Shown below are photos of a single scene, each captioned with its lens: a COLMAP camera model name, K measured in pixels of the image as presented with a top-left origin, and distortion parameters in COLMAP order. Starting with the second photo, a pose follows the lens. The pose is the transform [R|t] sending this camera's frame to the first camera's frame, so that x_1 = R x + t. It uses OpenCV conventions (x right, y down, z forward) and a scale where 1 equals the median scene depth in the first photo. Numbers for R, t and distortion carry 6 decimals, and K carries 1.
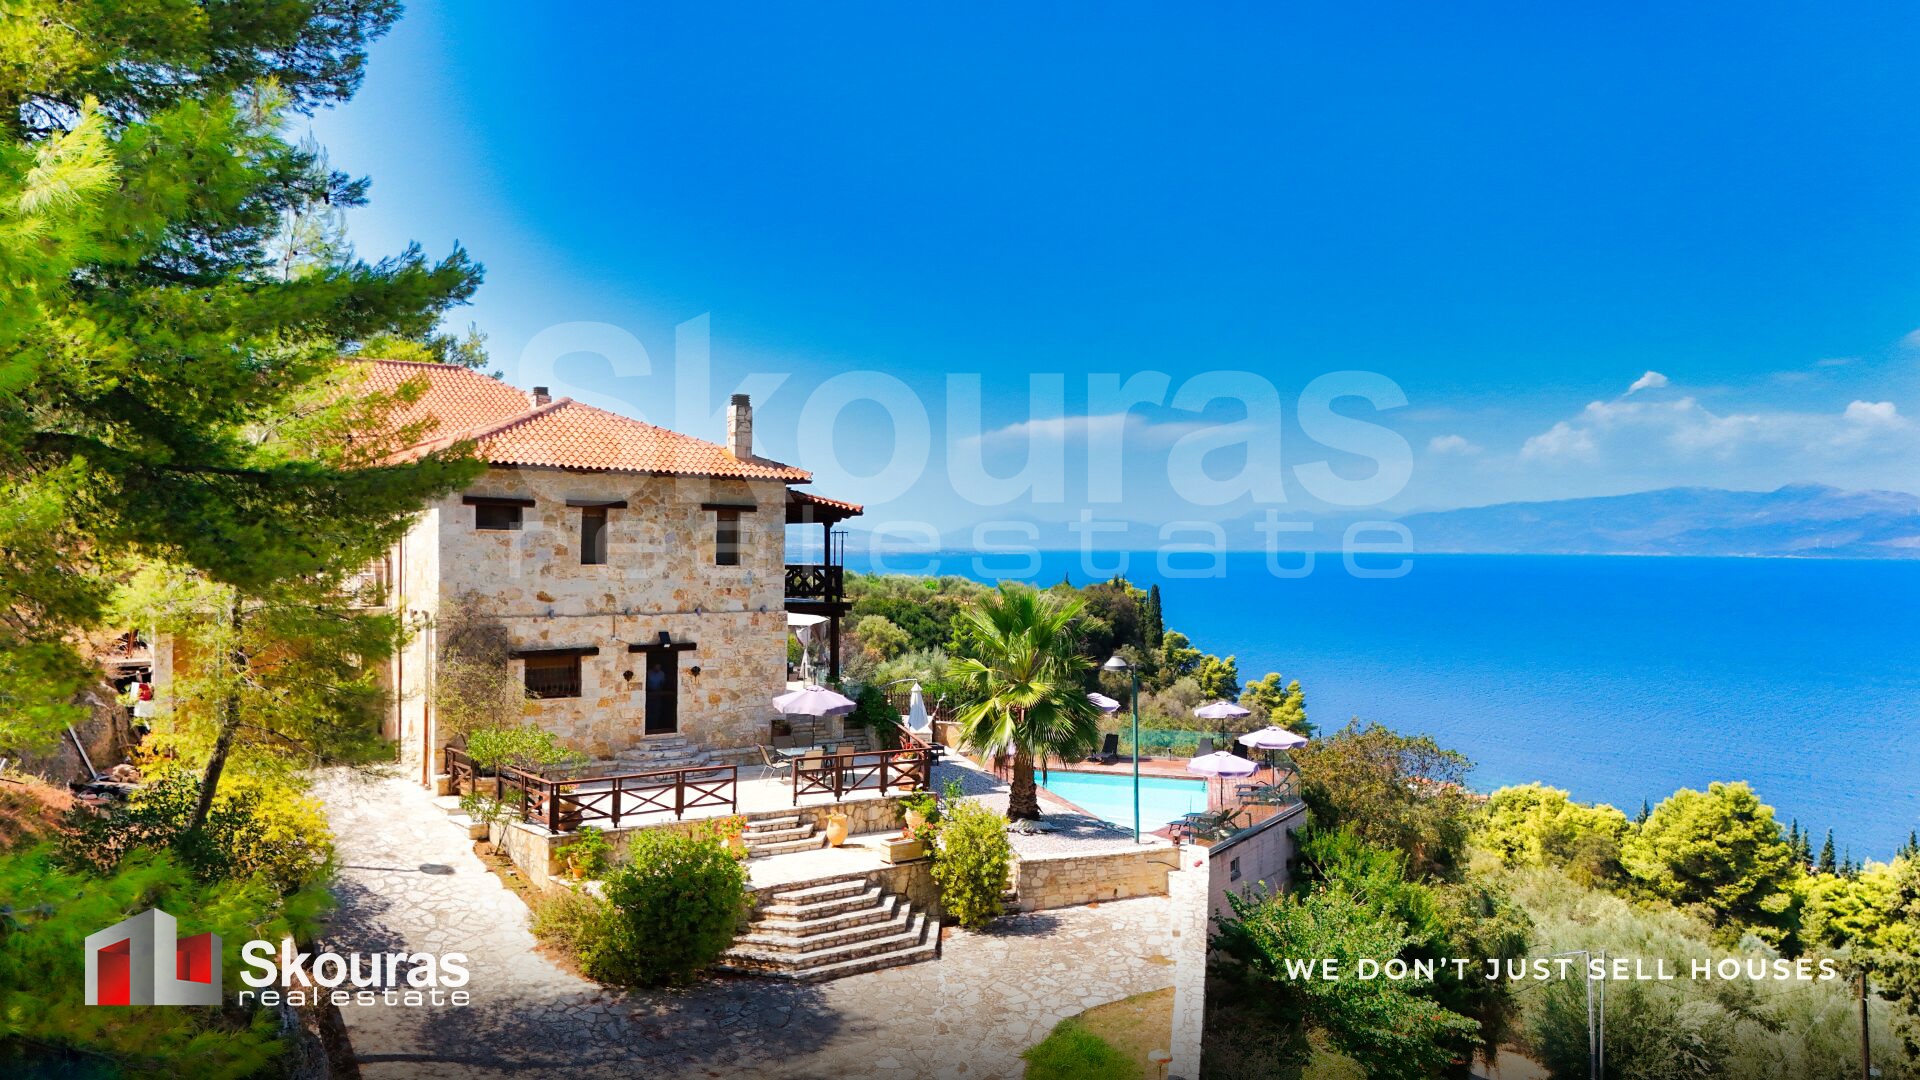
lens RADIAL K [[1405.5, 0, 956.2], [0, 1405.5, 543.1], [0, 0, 1]] dist [0.057815, -0.019181]
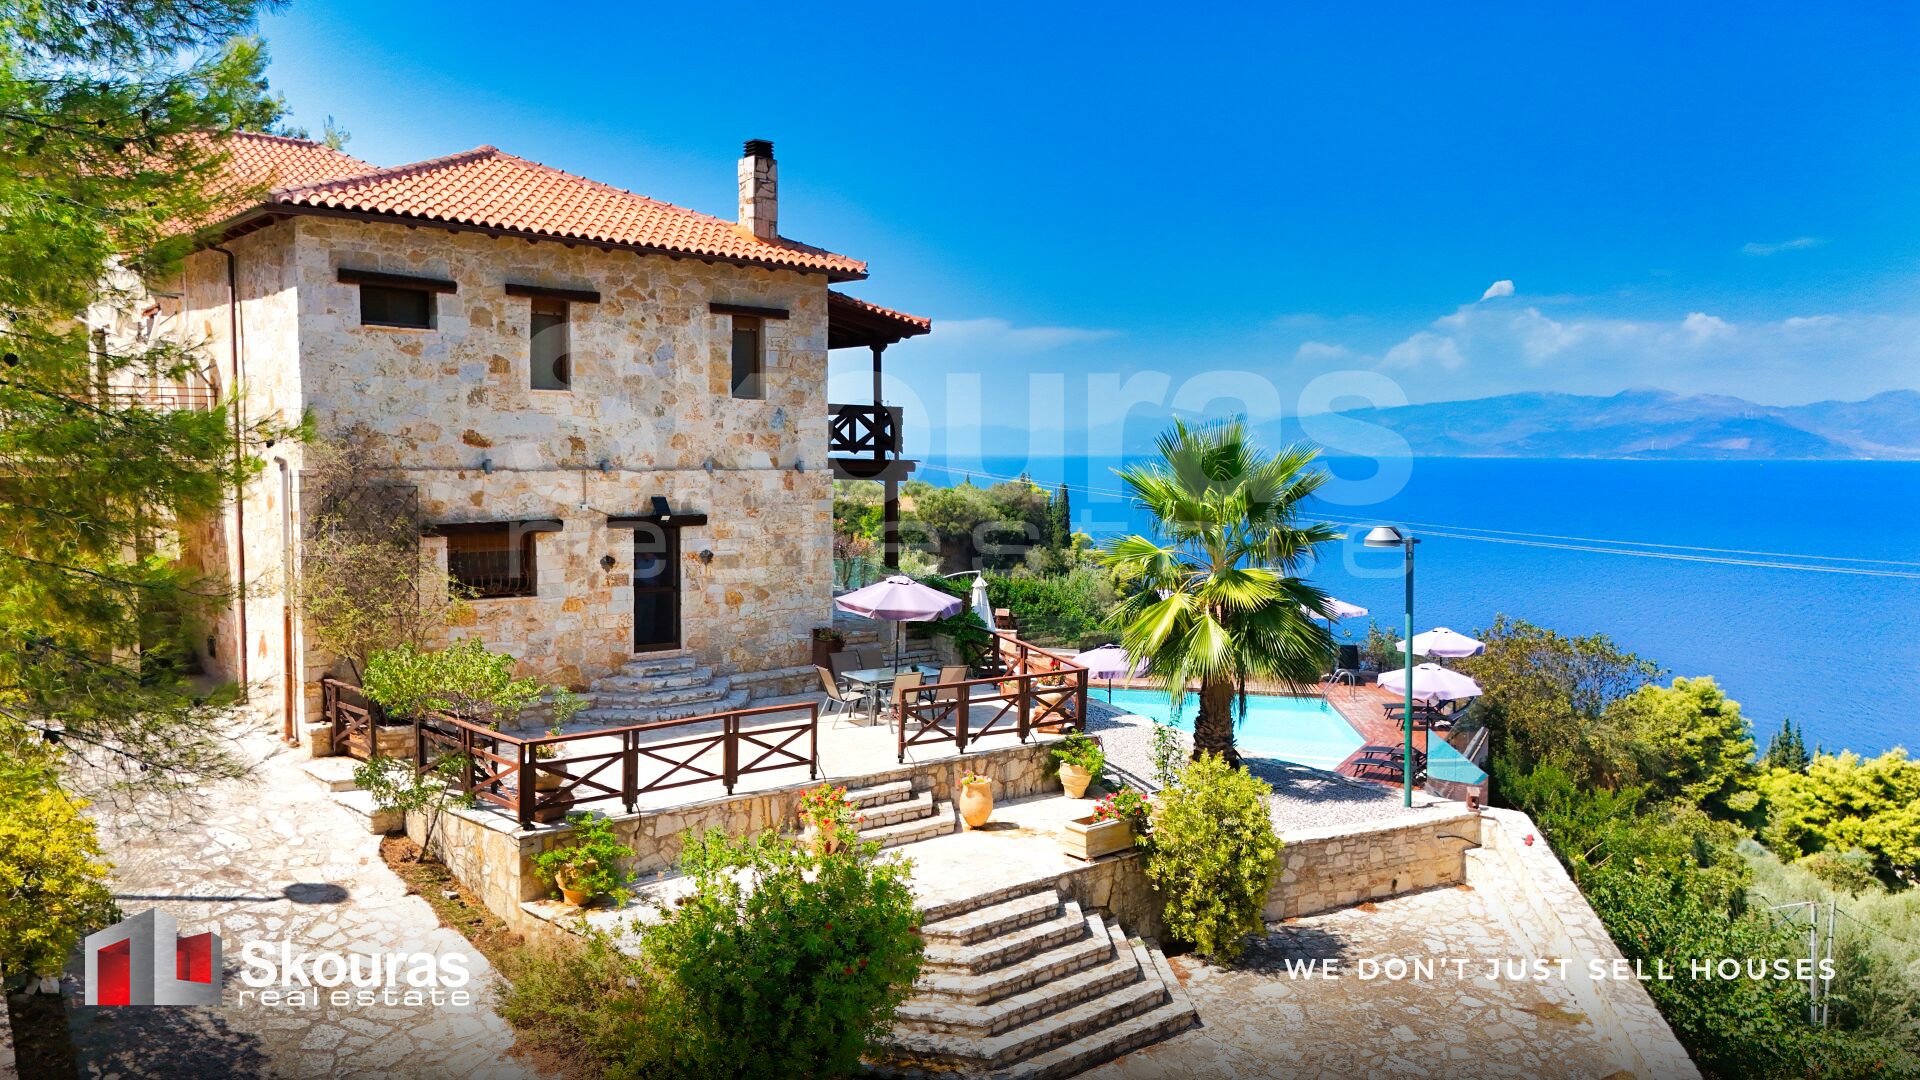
lens RADIAL K [[1405.5, 0, 952.3], [0, 1405.5, 540.6], [0, 0, 1]] dist [0.057815, -0.019181]
pose [[0.996225, -0.007972, 0.086443, -0.133872], [0.002304, 0.997852, 0.065468, 0.042302], [-0.086779, -0.065022, 0.994103, 0.349084]]
